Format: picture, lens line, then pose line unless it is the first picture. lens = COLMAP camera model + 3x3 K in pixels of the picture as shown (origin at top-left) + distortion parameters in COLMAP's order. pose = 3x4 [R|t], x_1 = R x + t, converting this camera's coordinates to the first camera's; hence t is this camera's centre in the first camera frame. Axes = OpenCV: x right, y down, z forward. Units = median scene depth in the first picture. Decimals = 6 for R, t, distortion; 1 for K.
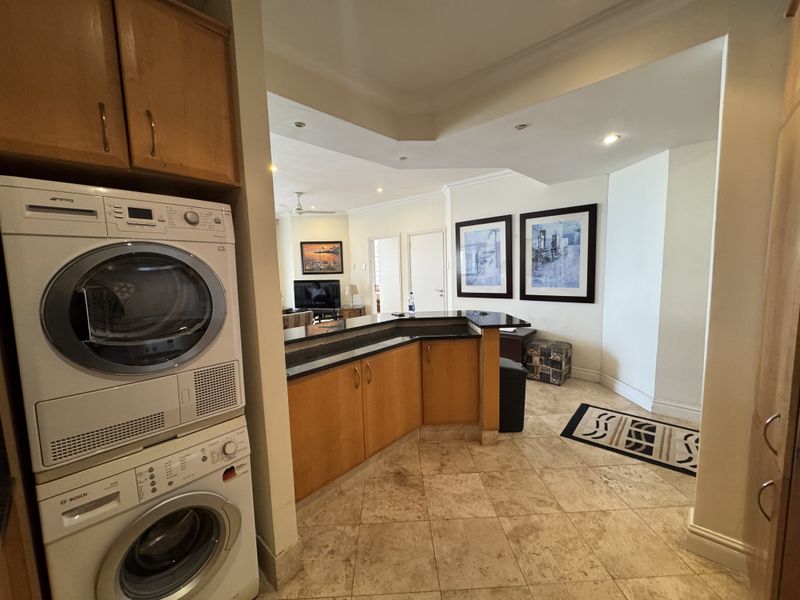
lens RADIAL K [[318.7, 0, 400.2], [0, 318.7, 297.4], [0, 0, 1]] dist [-0.002485, 0.000137]
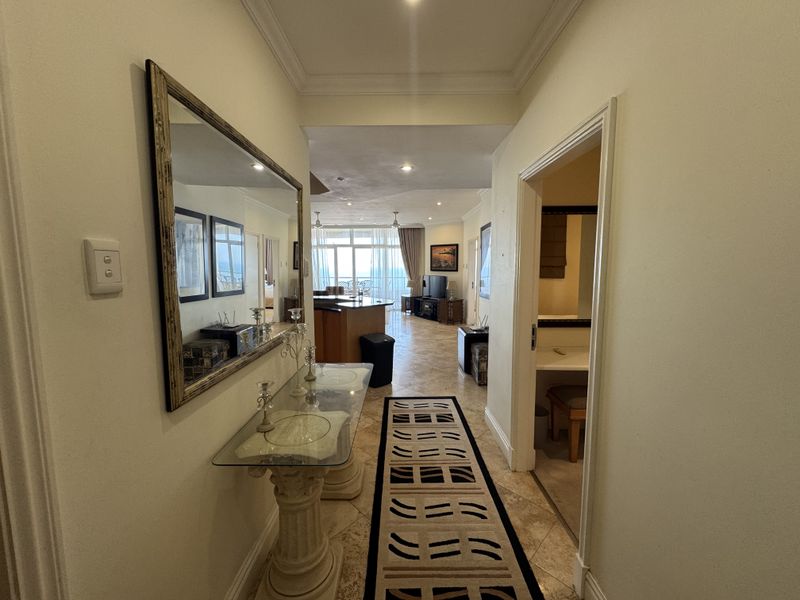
lens RADIAL K [[318.7, 0, 397.3], [0, 318.7, 298.8], [0, 0, 1]] dist [-0.002485, 0.000137]
pose [[0.665465, 0.101578, -0.739485, 1.281957], [-0.093198, 0.994252, 0.052704, -0.037376], [0.740588, 0.033846, 0.671106, 0.125056]]
